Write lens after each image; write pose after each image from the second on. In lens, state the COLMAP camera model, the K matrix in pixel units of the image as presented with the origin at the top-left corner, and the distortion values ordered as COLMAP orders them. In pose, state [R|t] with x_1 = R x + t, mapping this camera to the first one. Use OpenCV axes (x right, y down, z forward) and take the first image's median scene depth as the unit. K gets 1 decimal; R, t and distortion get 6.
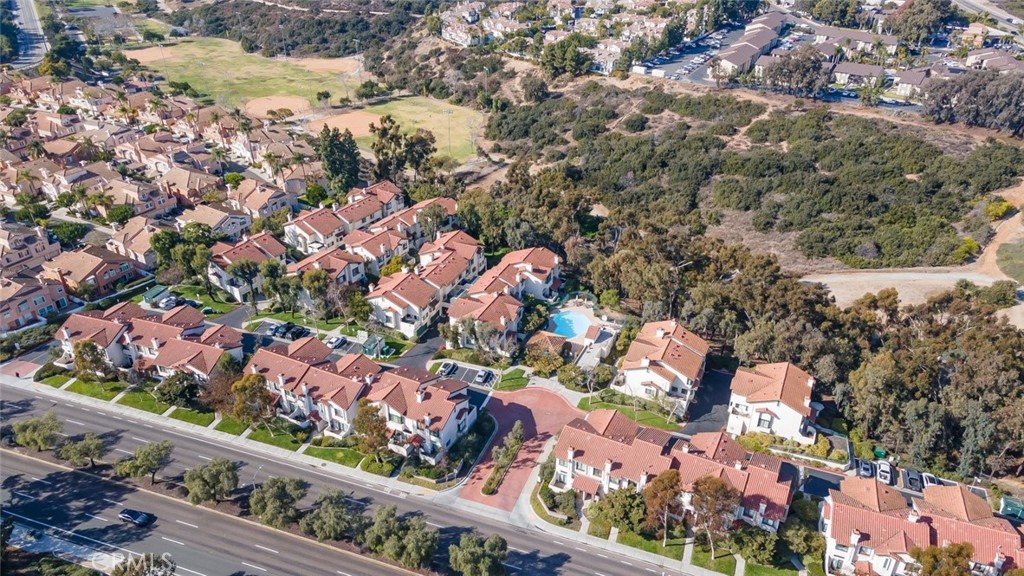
lens RADIAL K [[751.2, 0, 519.6], [0, 751.2, 293.7], [0, 0, 1]] dist [0.049408, 0.026117]
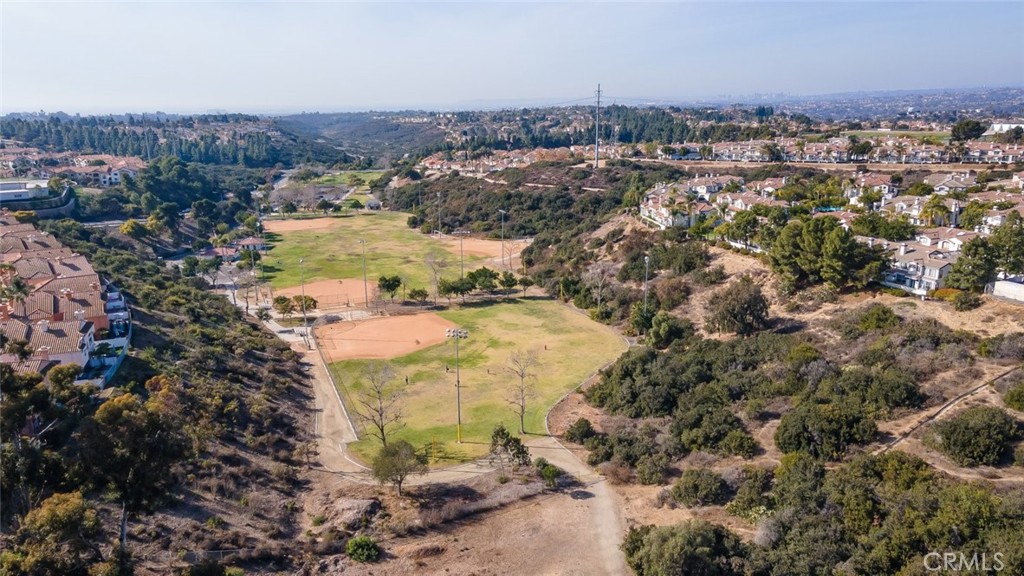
lens RADIAL K [[751.2, 0, 509.0], [0, 751.2, 289.3], [0, 0, 1]] dist [0.049408, 0.026117]
pose [[0.892938, 0.095002, -0.440041, 0.097058], [-0.210173, 0.952388, -0.220872, -0.147485], [0.398106, 0.289710, 0.870391, 0.526486]]
